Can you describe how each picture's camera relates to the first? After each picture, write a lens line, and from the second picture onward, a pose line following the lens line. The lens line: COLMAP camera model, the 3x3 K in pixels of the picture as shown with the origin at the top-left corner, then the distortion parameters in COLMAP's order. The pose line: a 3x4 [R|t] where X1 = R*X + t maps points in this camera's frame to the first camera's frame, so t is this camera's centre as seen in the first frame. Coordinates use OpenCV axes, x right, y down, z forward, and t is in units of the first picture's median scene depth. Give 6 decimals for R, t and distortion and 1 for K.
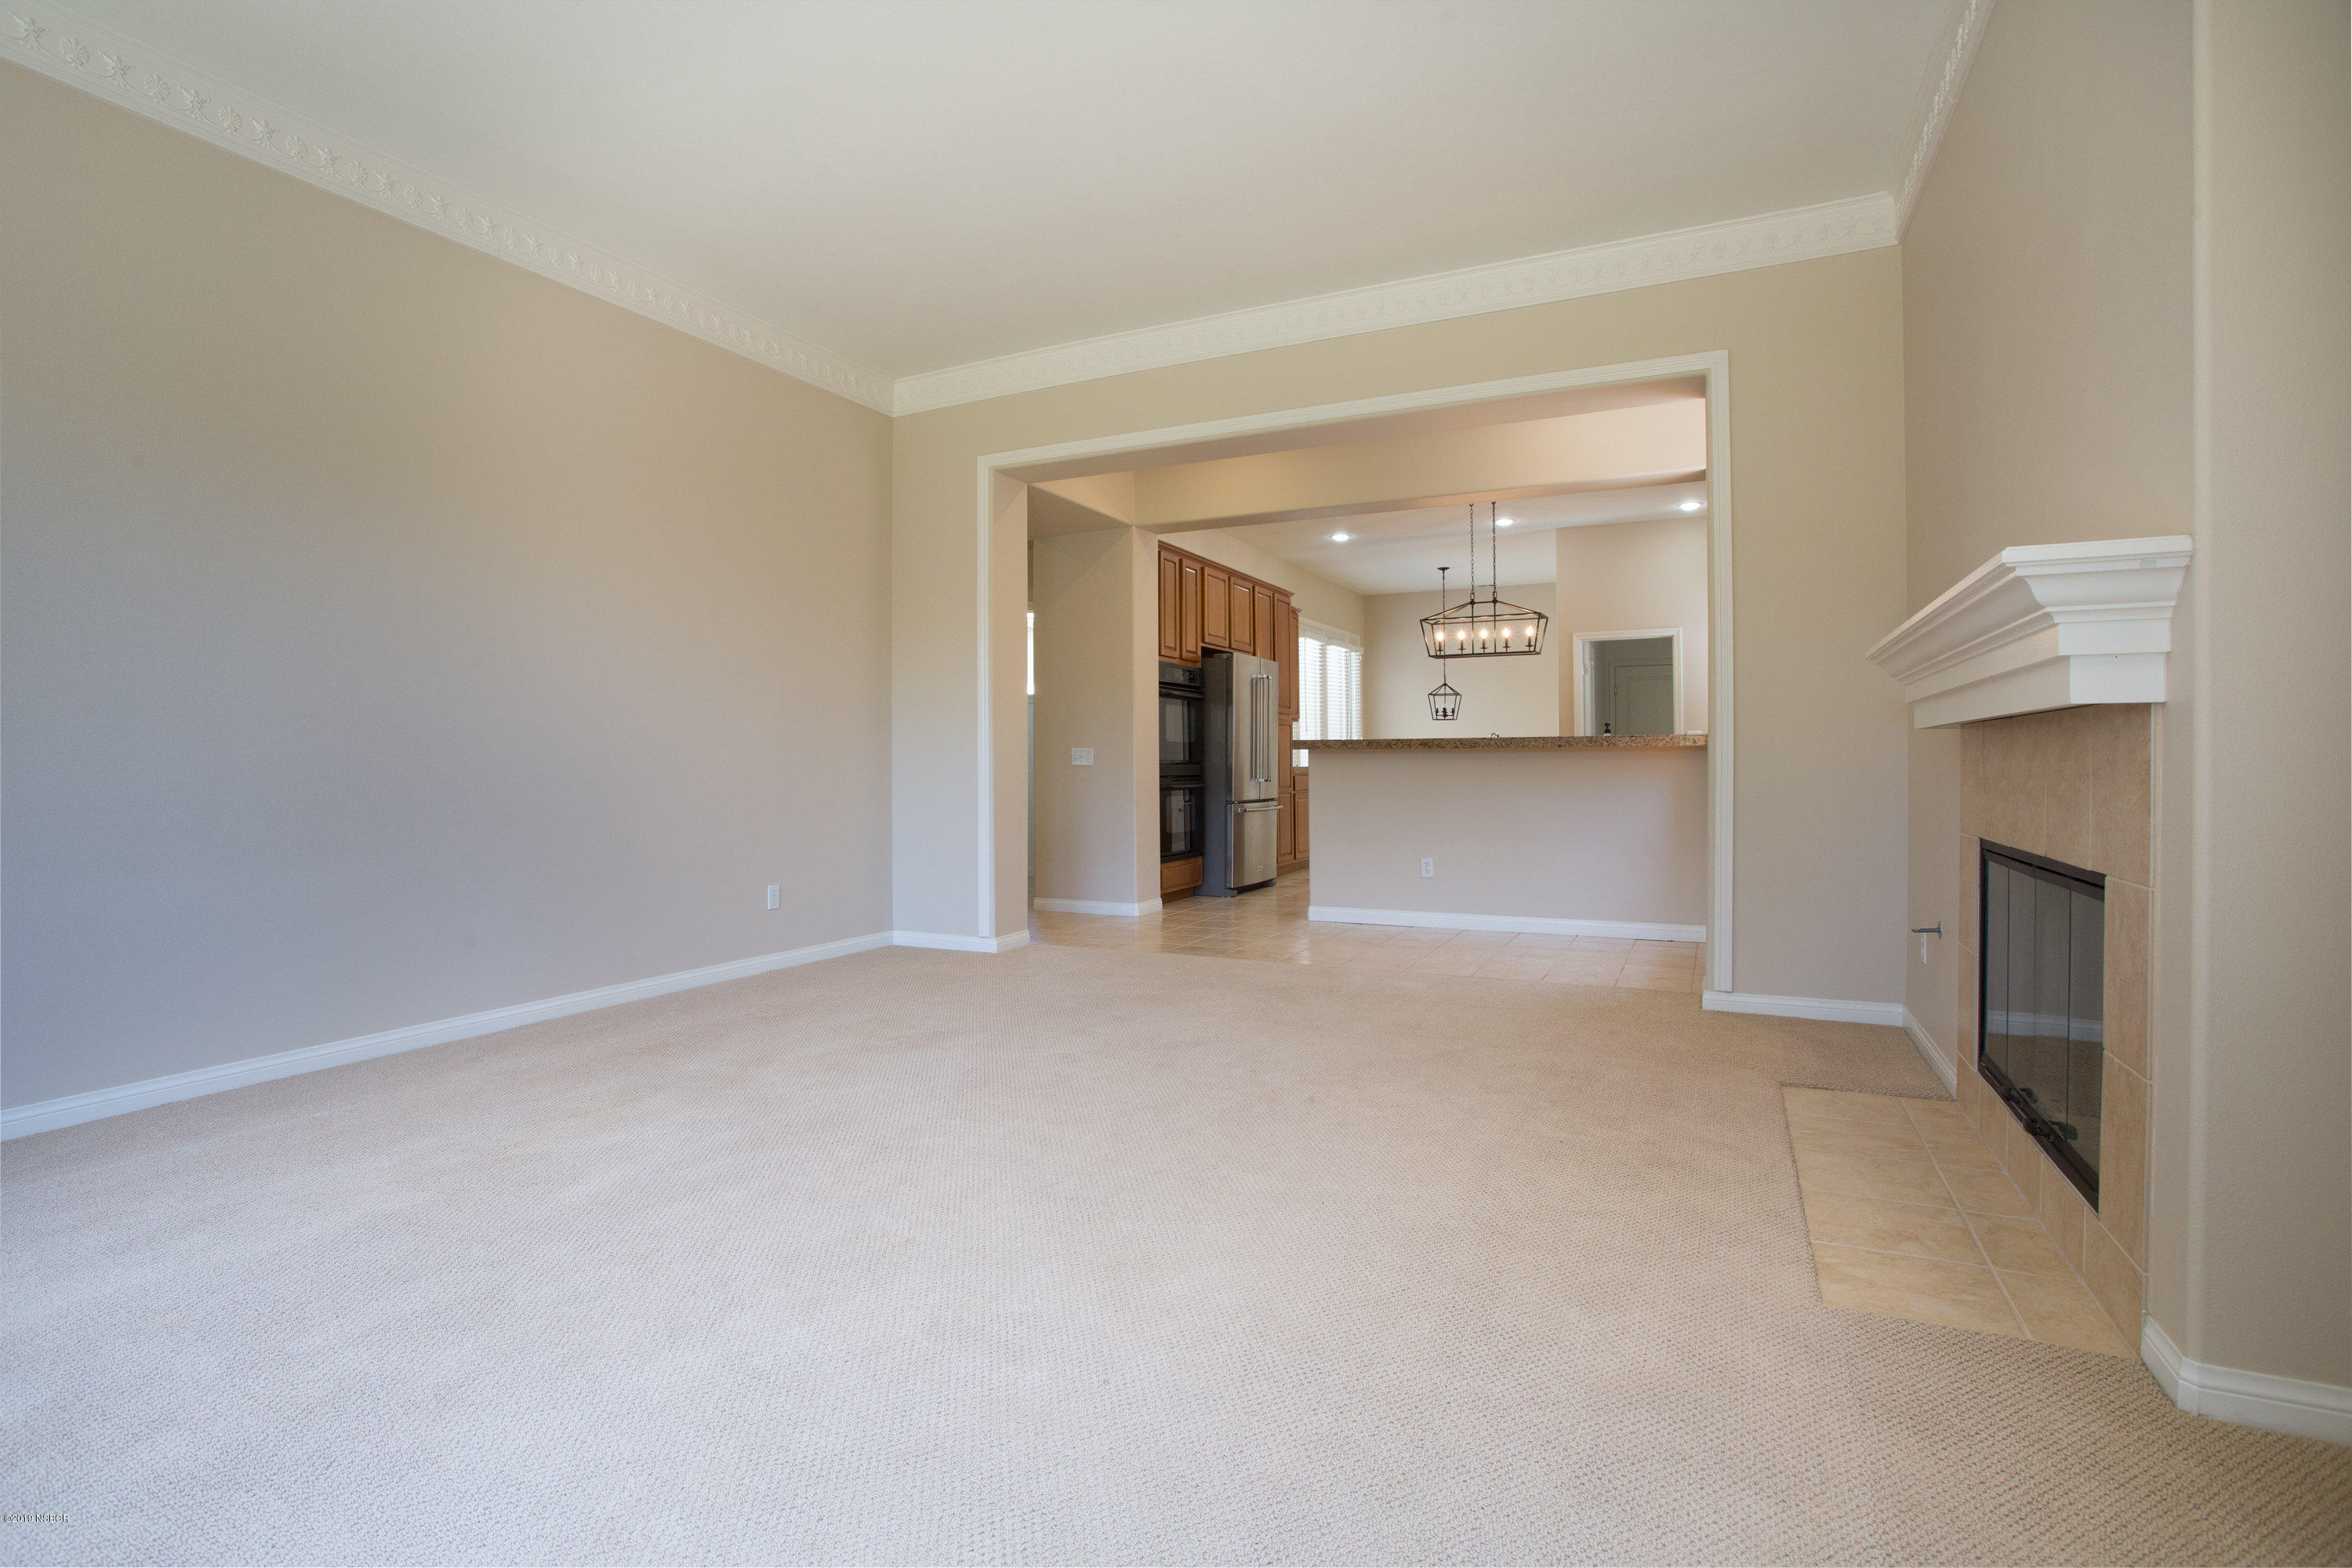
lens RADIAL K [[1129.9, 0, 1175.4], [0, 1129.9, 783.3], [0, 0, 1]] dist [-0.001963, -0.000223]
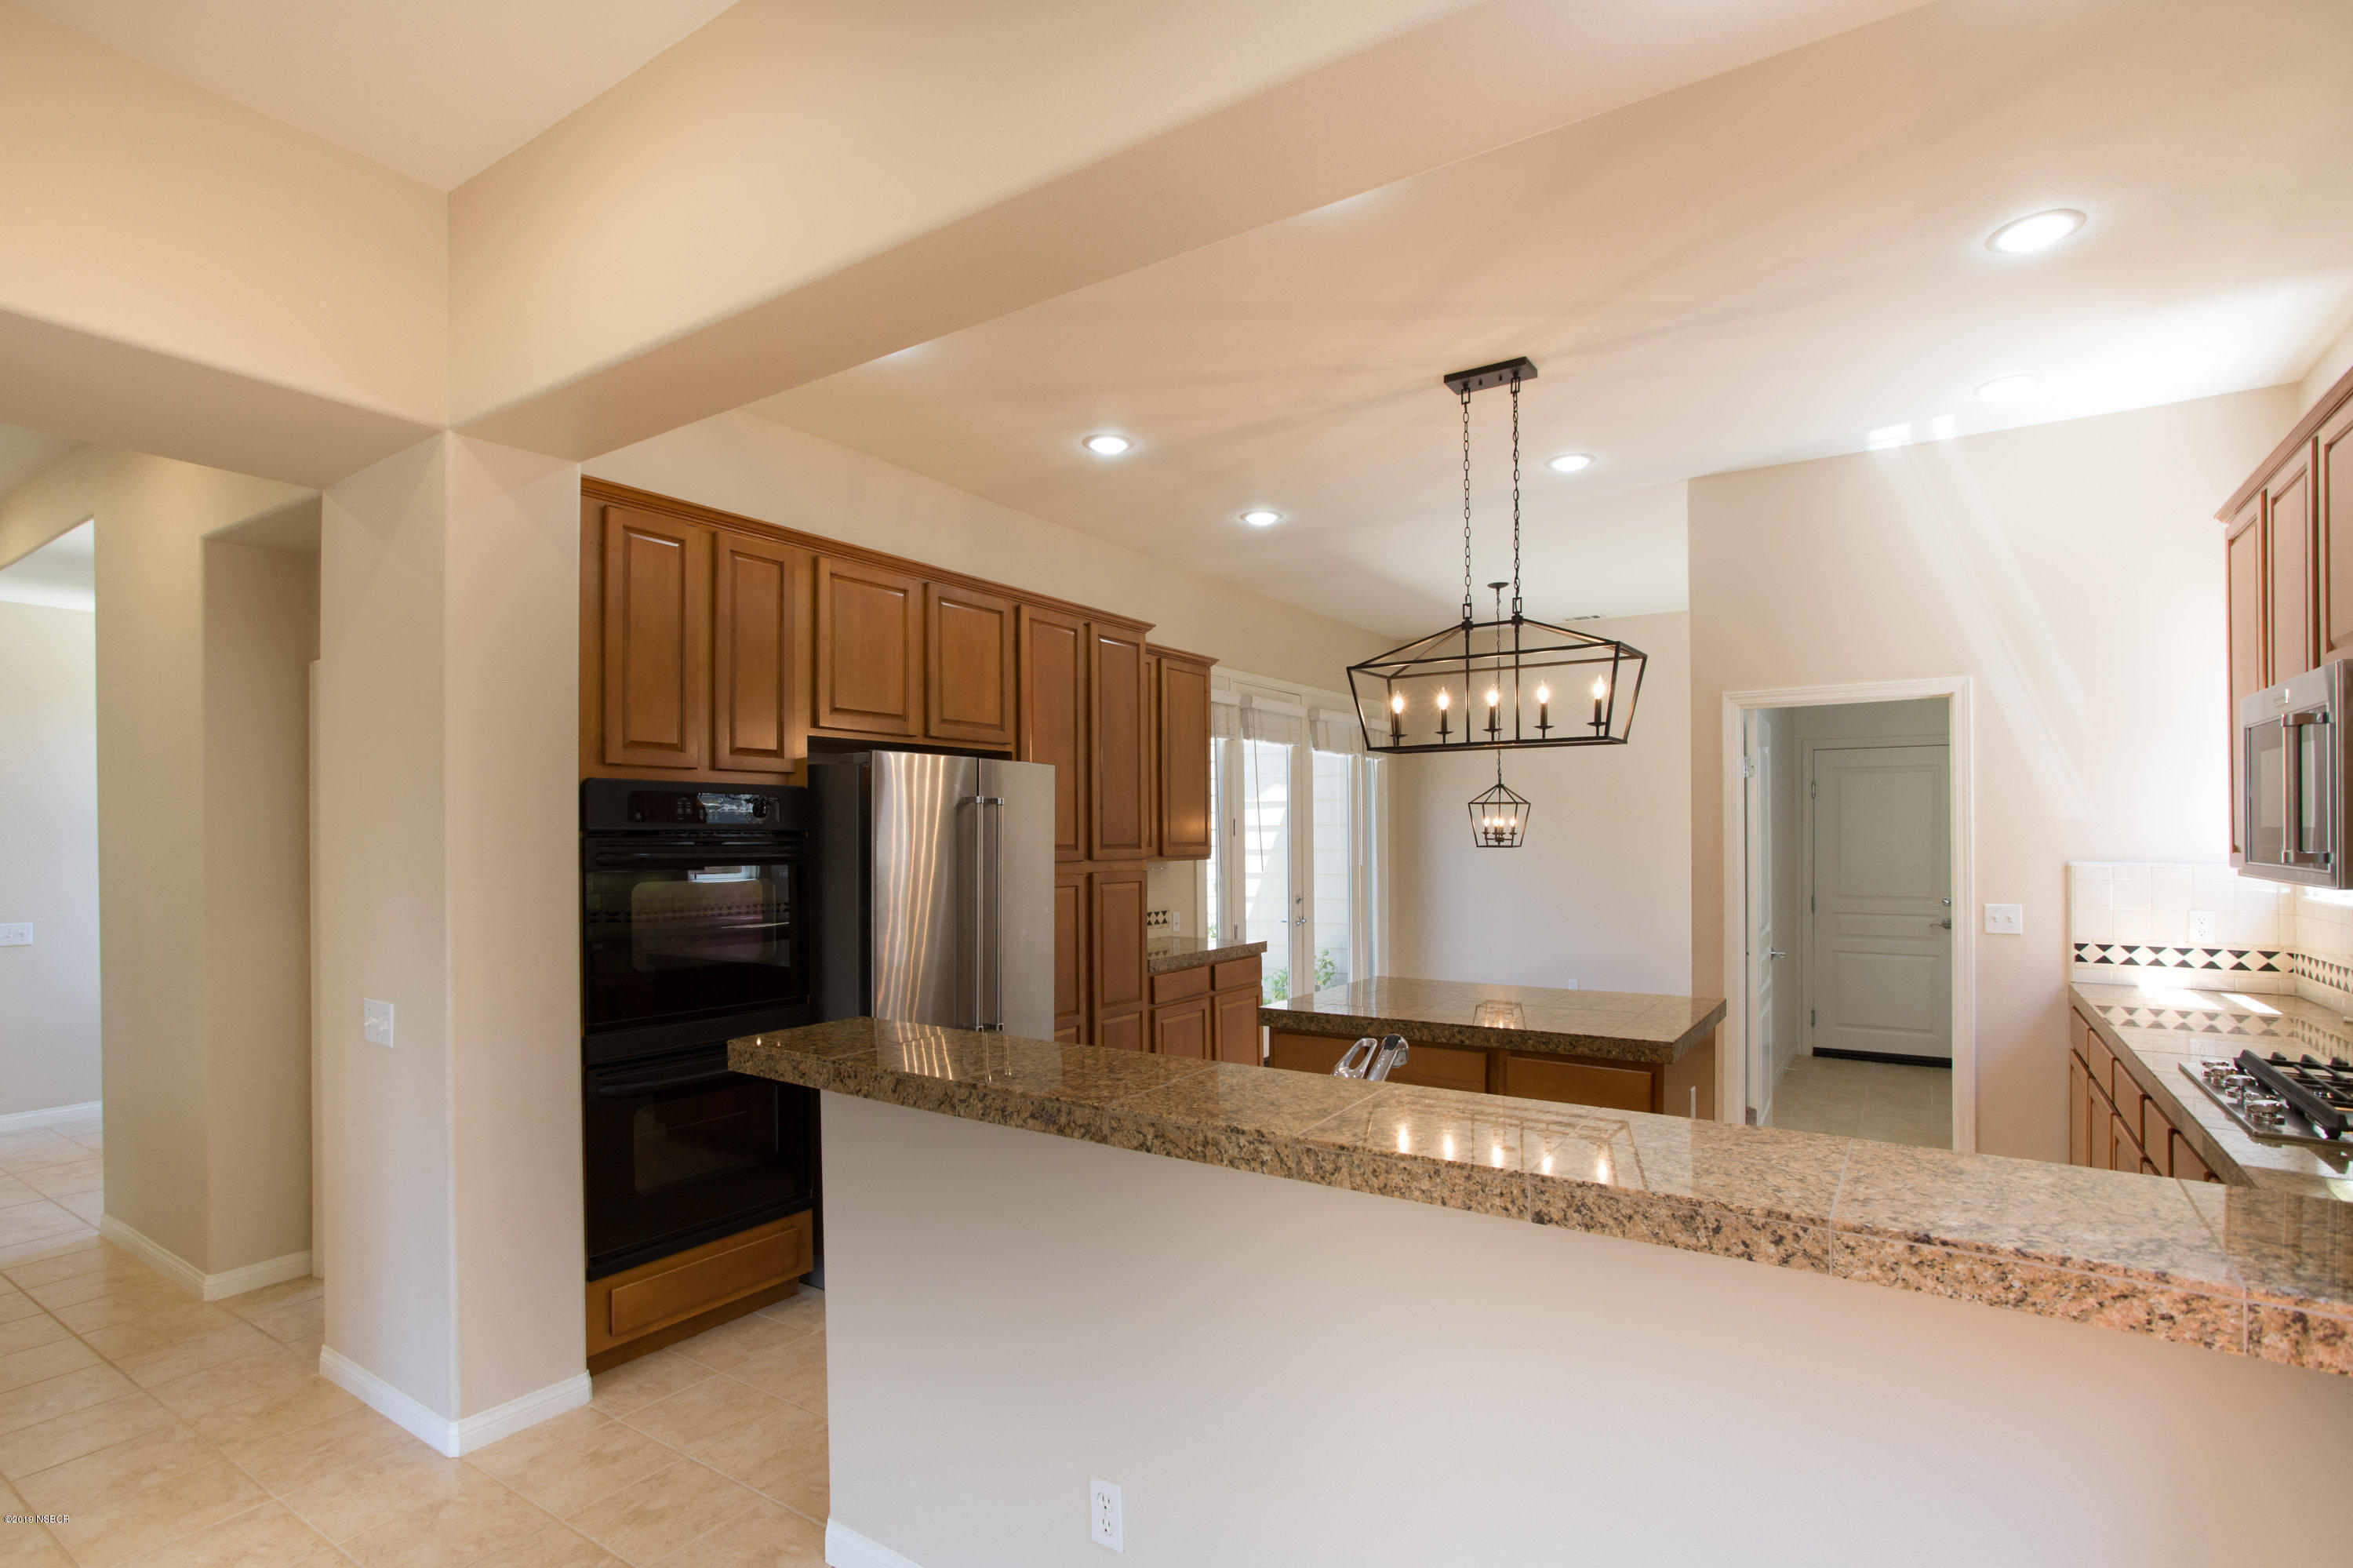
lens RADIAL K [[1130.4, 0, 1169.3], [0, 1130.4, 823.5], [0, 0, 1]] dist [-0.001963, -0.000223]
pose [[0.987743, 0.002349, -0.156071, 0.217717], [-0.006205, 0.999687, -0.024230, -0.071989], [0.155965, 0.024902, 0.987449, 0.551002]]
